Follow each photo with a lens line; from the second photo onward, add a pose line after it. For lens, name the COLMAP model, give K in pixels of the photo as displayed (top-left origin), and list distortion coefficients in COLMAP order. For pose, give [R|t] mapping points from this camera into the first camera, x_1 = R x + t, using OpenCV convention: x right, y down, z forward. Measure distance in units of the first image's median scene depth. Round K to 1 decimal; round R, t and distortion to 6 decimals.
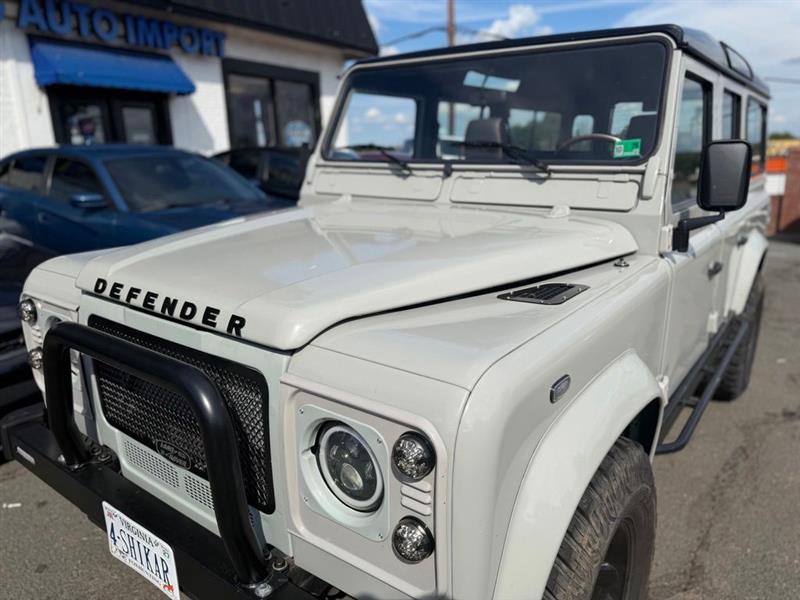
lens RADIAL K [[572.1, 0, 403.3], [0, 572.1, 302.2], [0, 0, 1]] dist [0.034309, -0.013537]
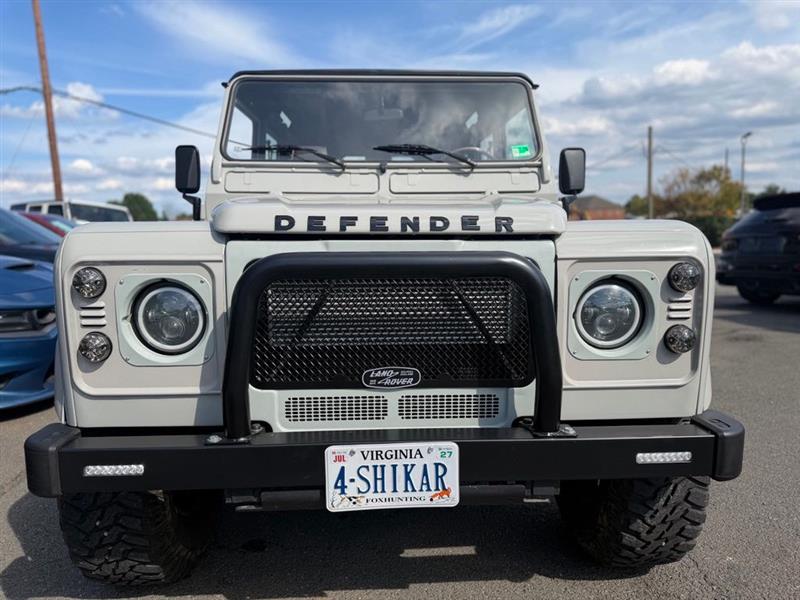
lens RADIAL K [[572.1, 0, 398.1], [0, 572.1, 300.1], [0, 0, 1]] dist [0.034309, -0.013537]
pose [[0.772340, -0.080463, 0.630092, -0.749965], [0.169312, 0.982136, -0.082116, 0.156779], [-0.612229, 0.170103, 0.772166, 0.136372]]
